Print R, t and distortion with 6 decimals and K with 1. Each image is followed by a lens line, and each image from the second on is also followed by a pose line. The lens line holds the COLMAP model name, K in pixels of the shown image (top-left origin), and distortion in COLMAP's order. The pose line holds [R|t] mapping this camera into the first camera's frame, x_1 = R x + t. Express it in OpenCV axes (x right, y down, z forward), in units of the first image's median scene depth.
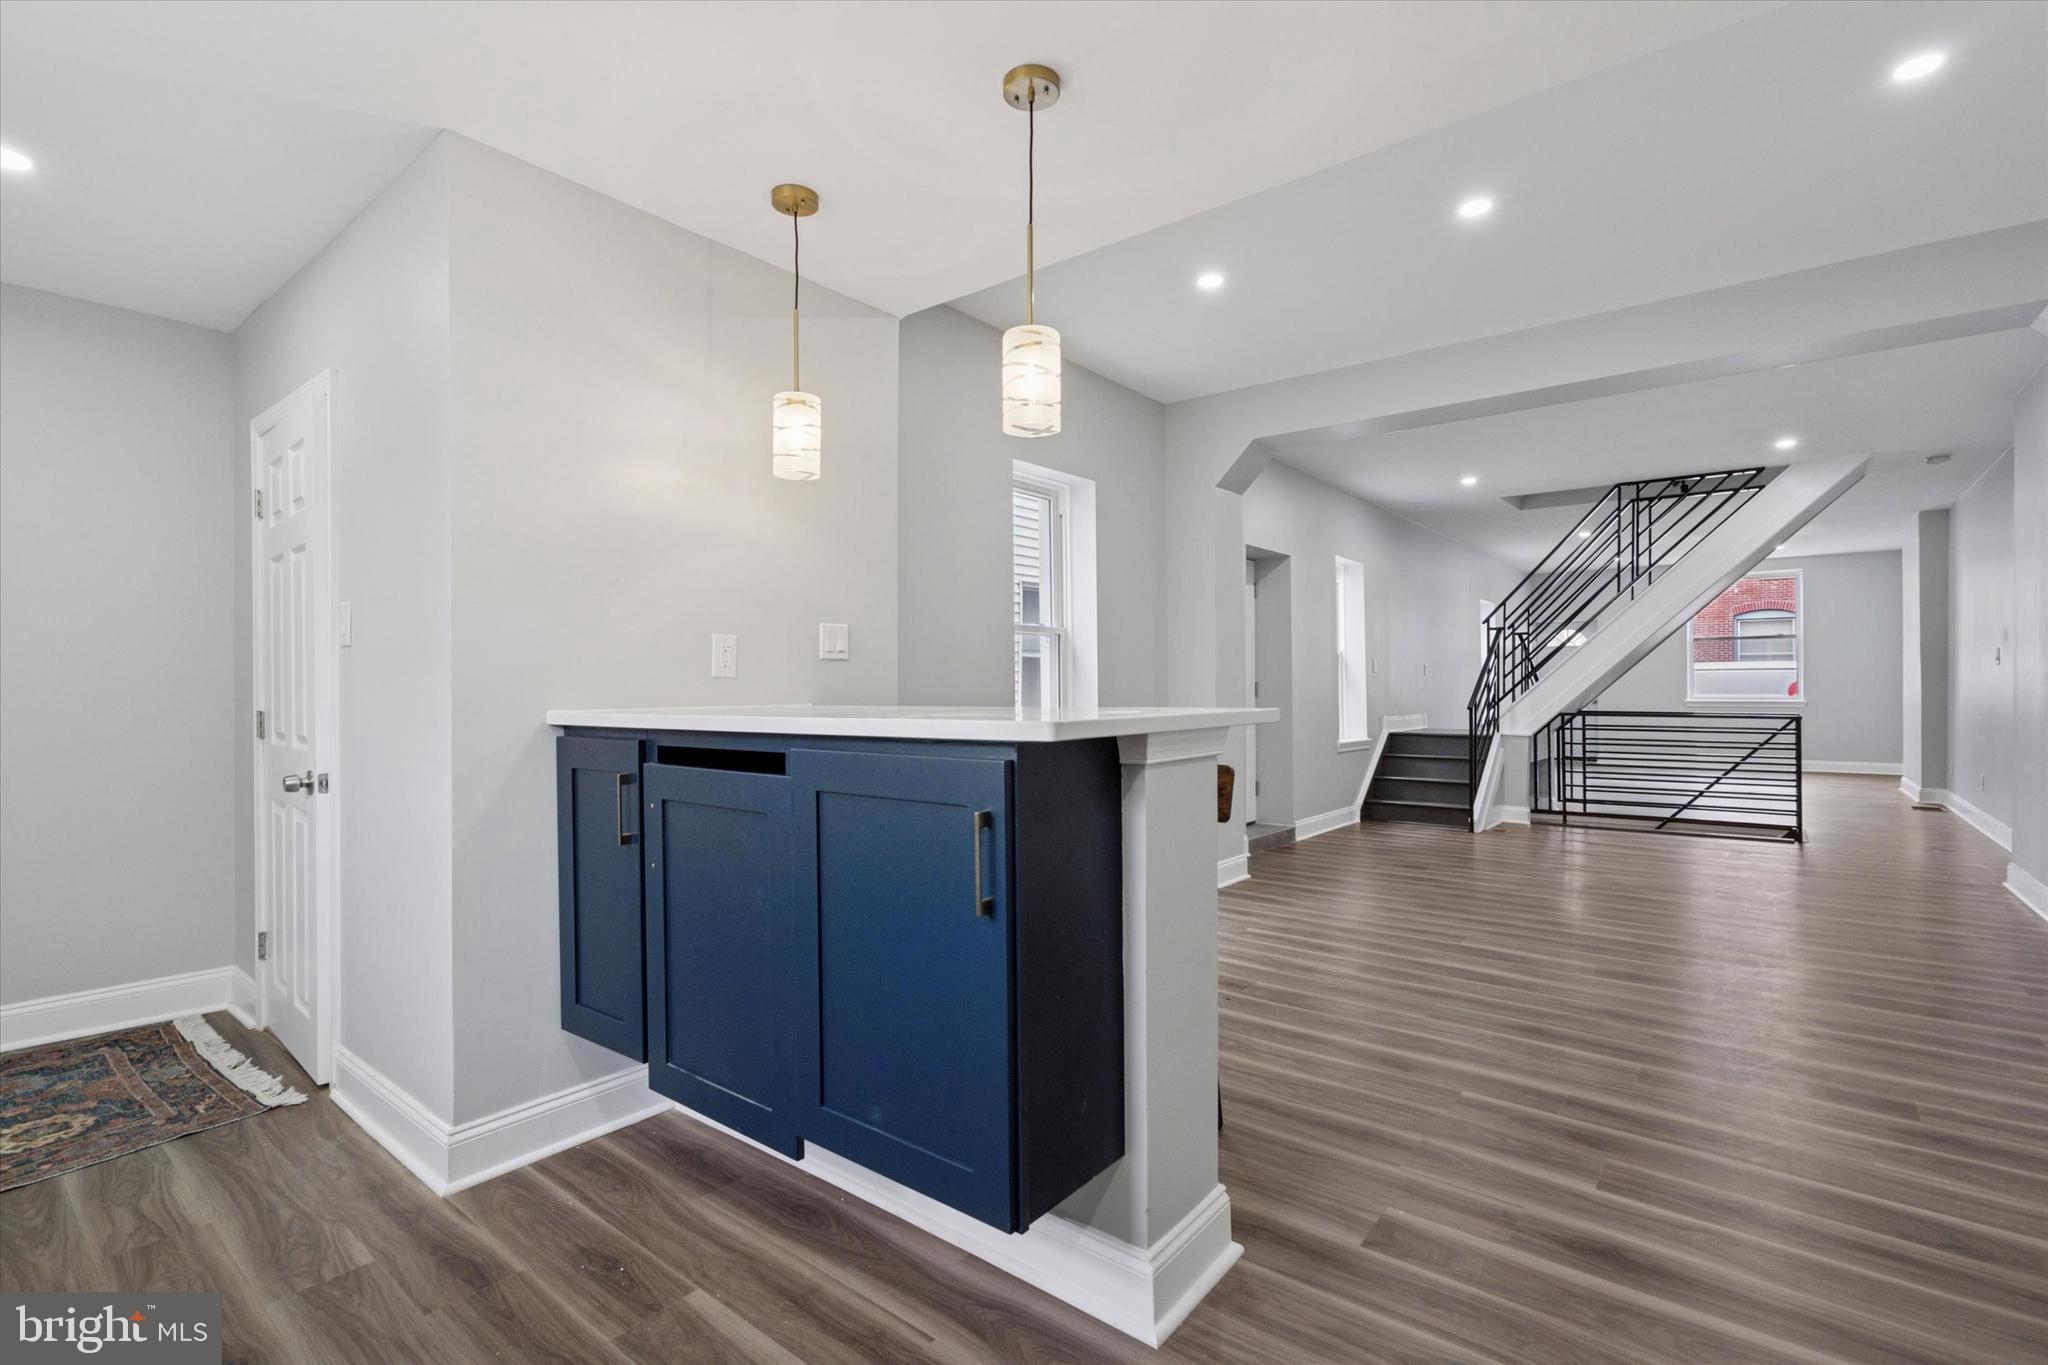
lens RADIAL K [[933.2, 0, 1018.9], [0, 933.2, 686.9], [0, 0, 1]] dist [-0.007309, 0.002323]
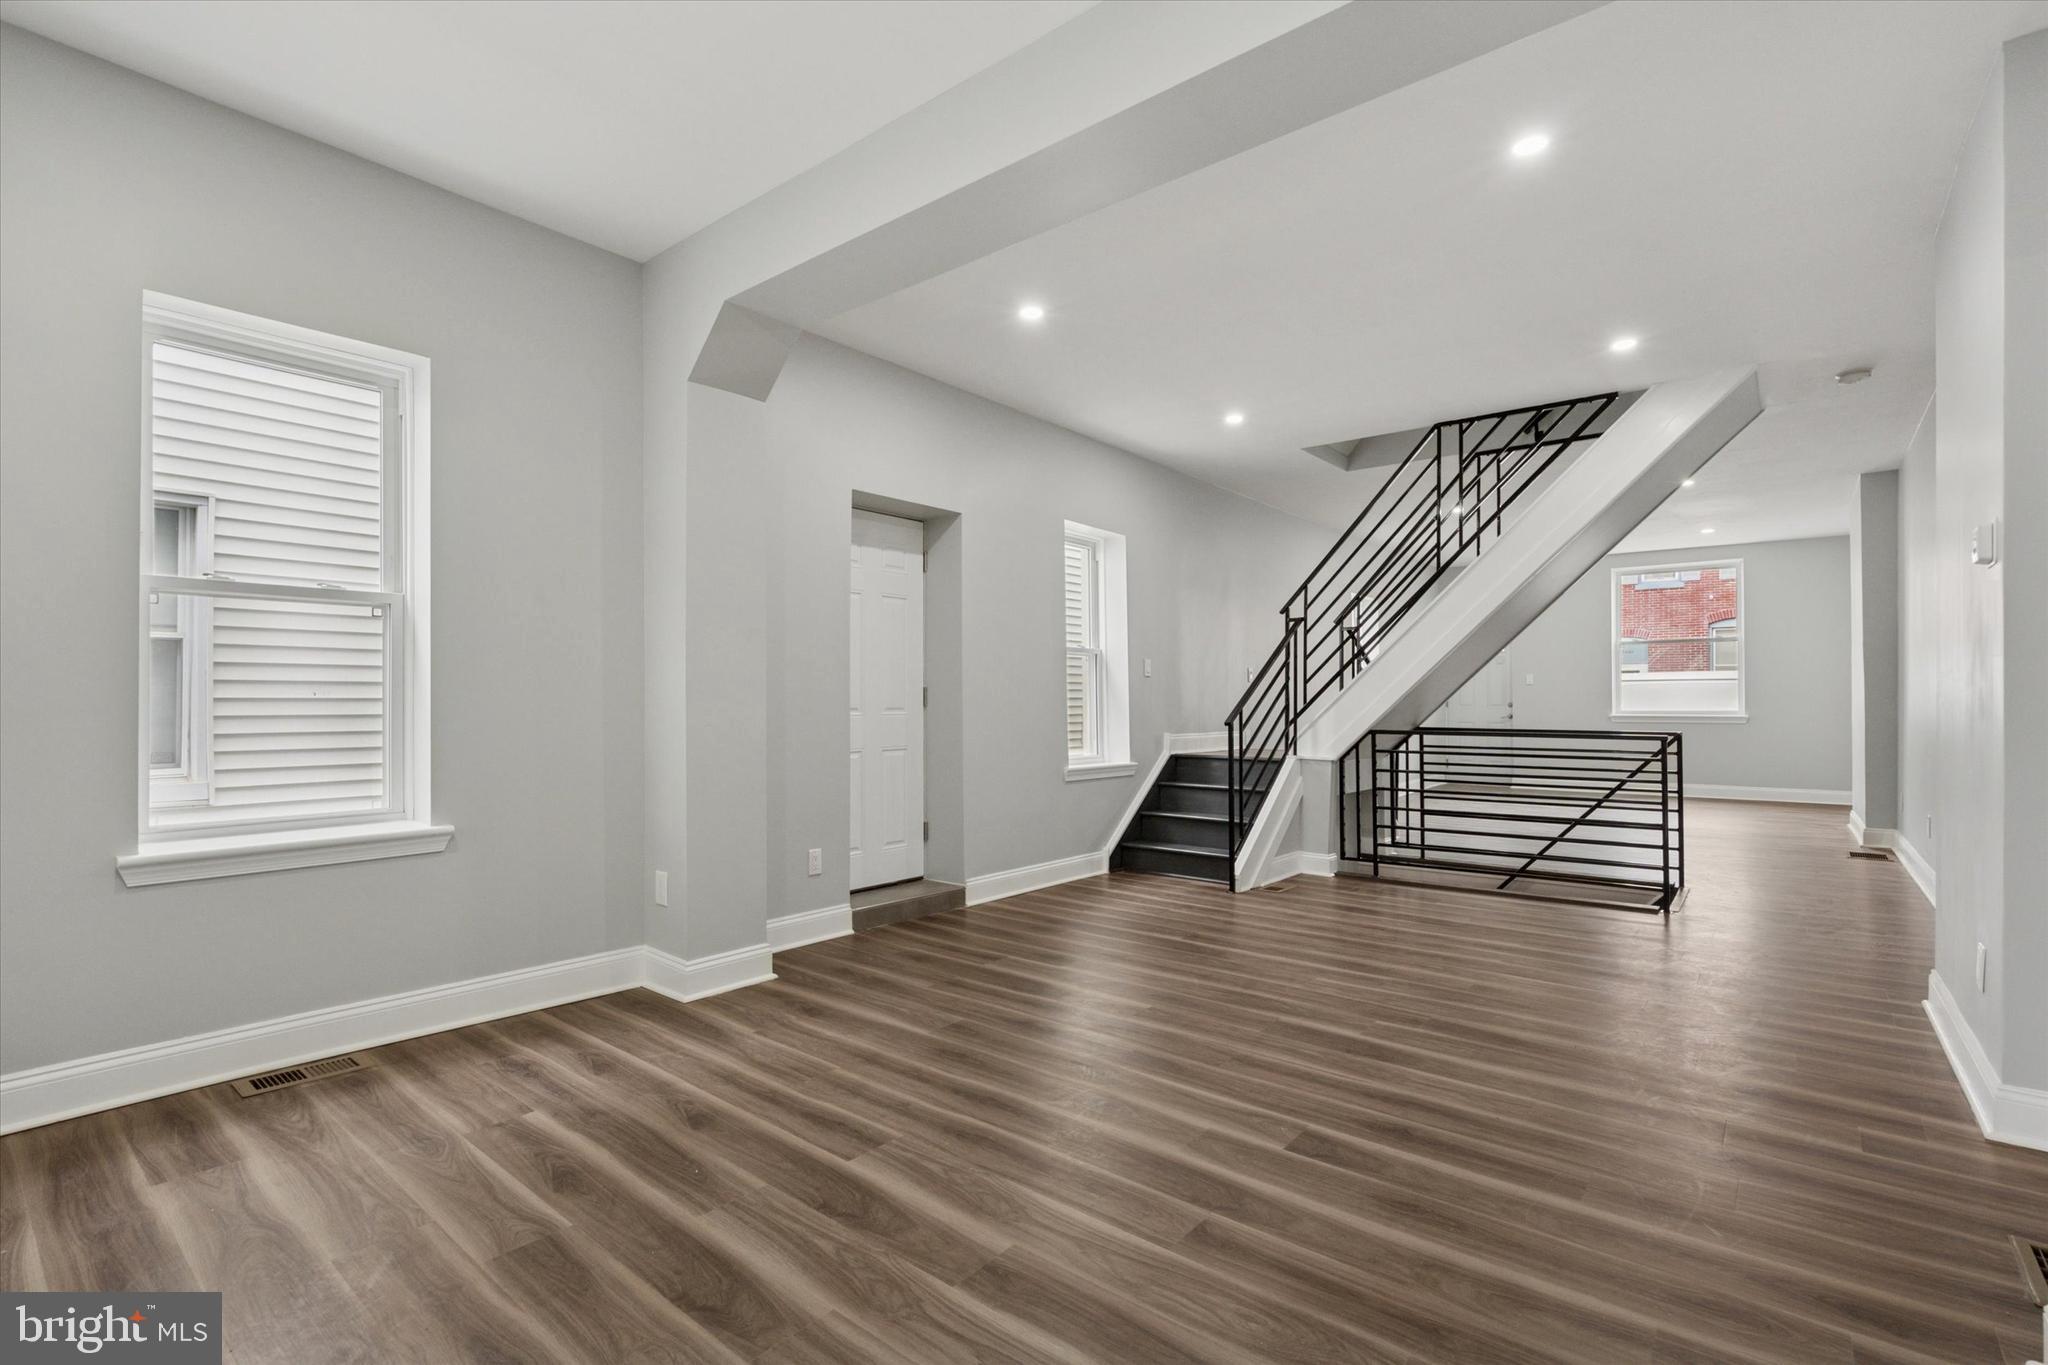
lens RADIAL K [[933.2, 0, 1012.3], [0, 933.2, 696.2], [0, 0, 1]] dist [-0.007309, 0.002323]
pose [[0.999968, 0.004312, -0.006721, 0.291396], [-0.004353, 0.999972, -0.006103, 0.005727], [0.006694, 0.006132, 0.999959, 0.237231]]
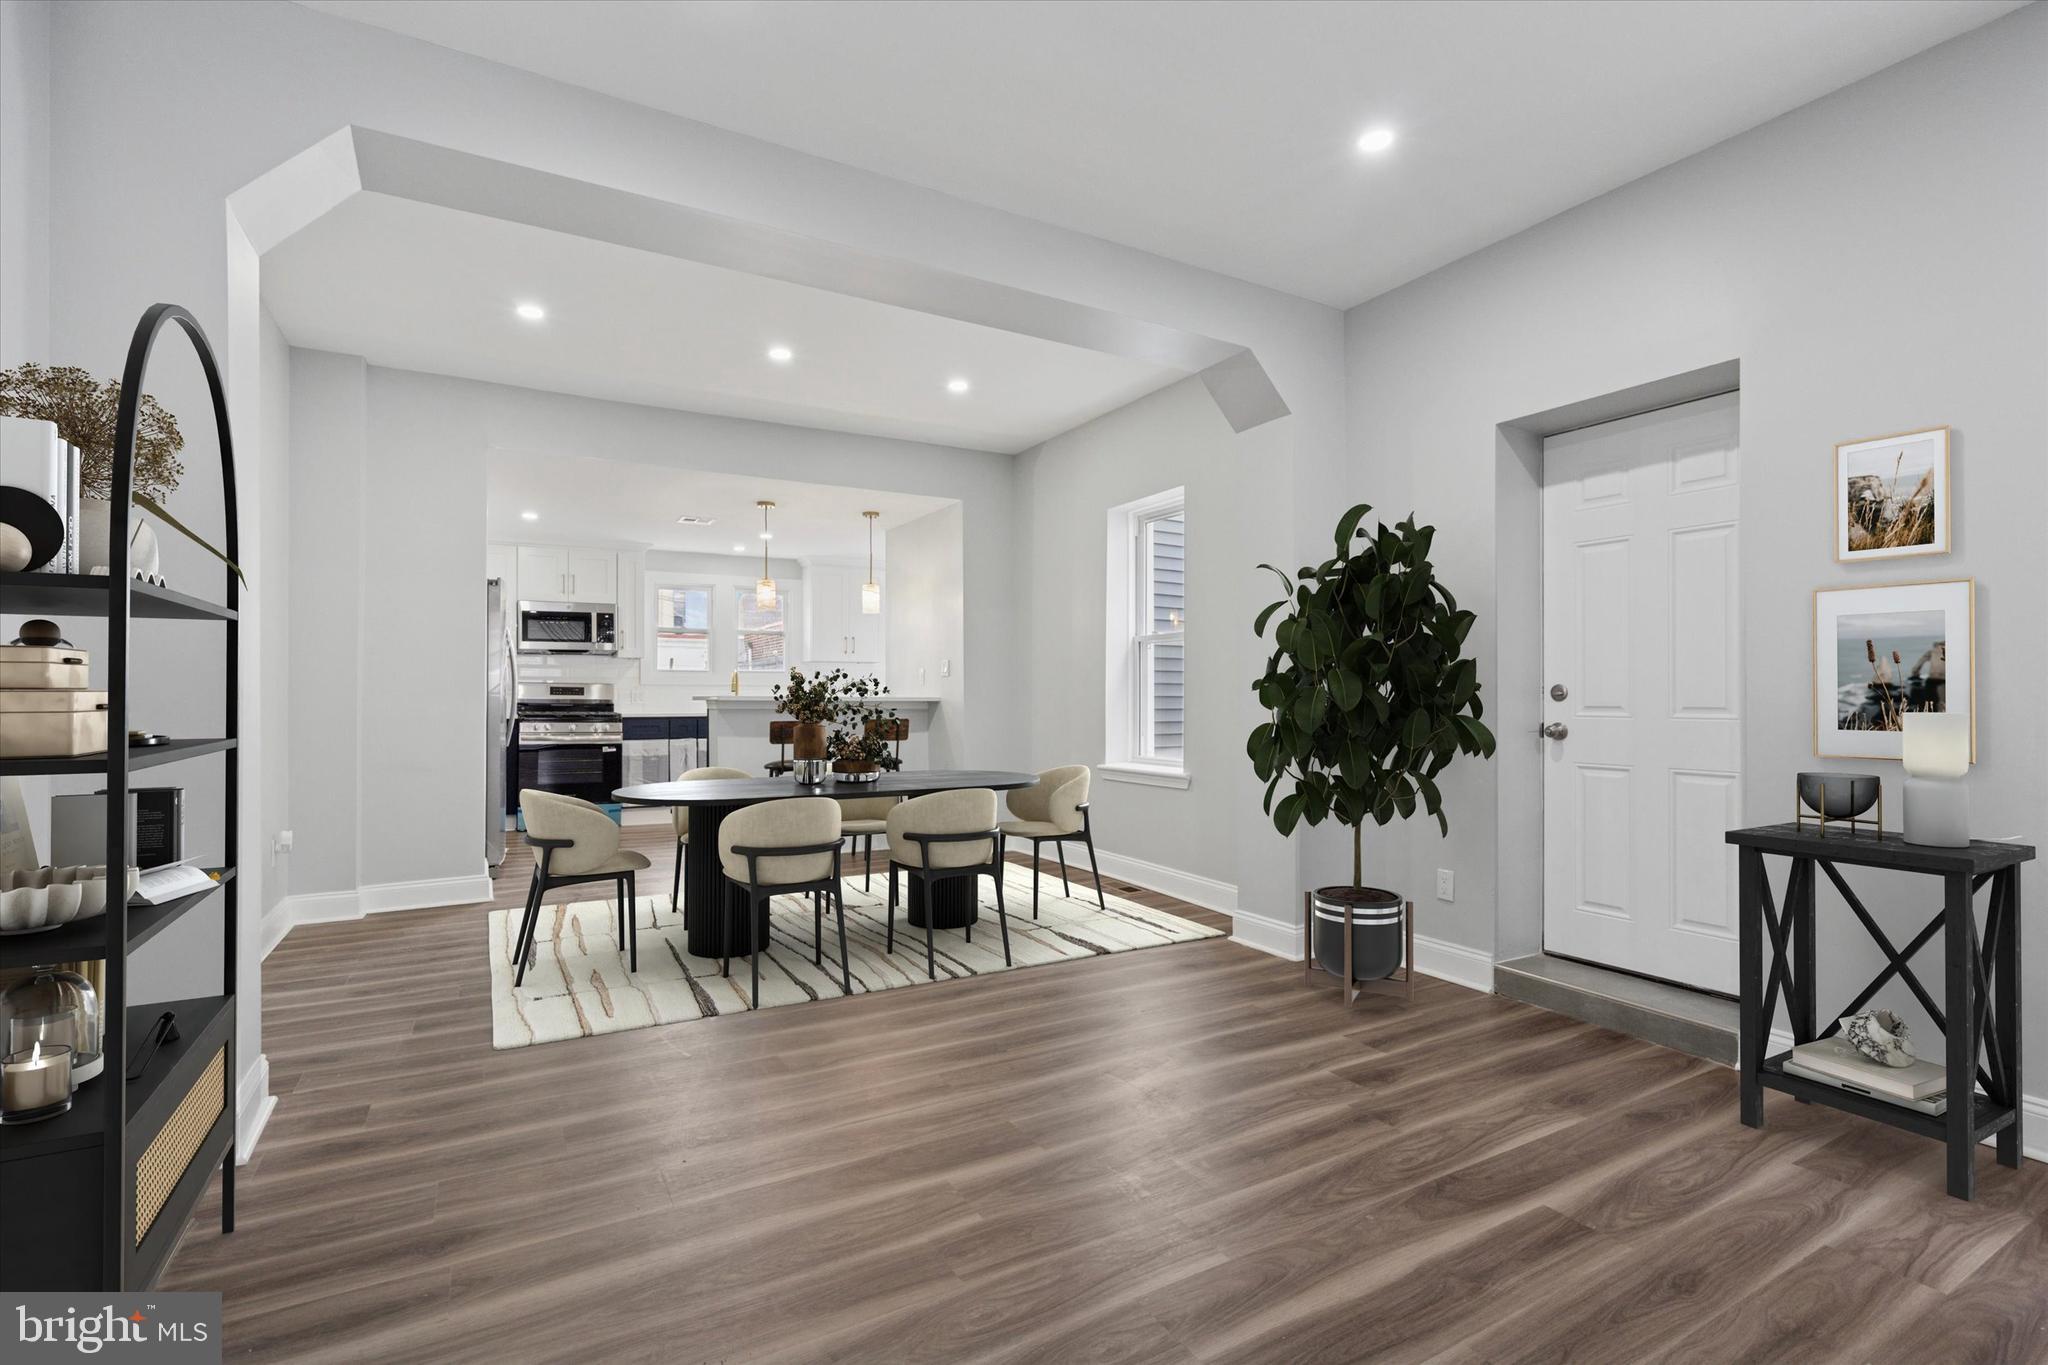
lens RADIAL K [[933.2, 0, 1014.8], [0, 933.2, 693.4], [0, 0, 1]] dist [-0.007309, 0.002323]
pose [[-0.355575, 0.001030, -0.934647, 0.664979], [0.000968, 0.999999, 0.000734, 0.004411], [0.934647, -0.000644, -0.355576, 0.726653]]
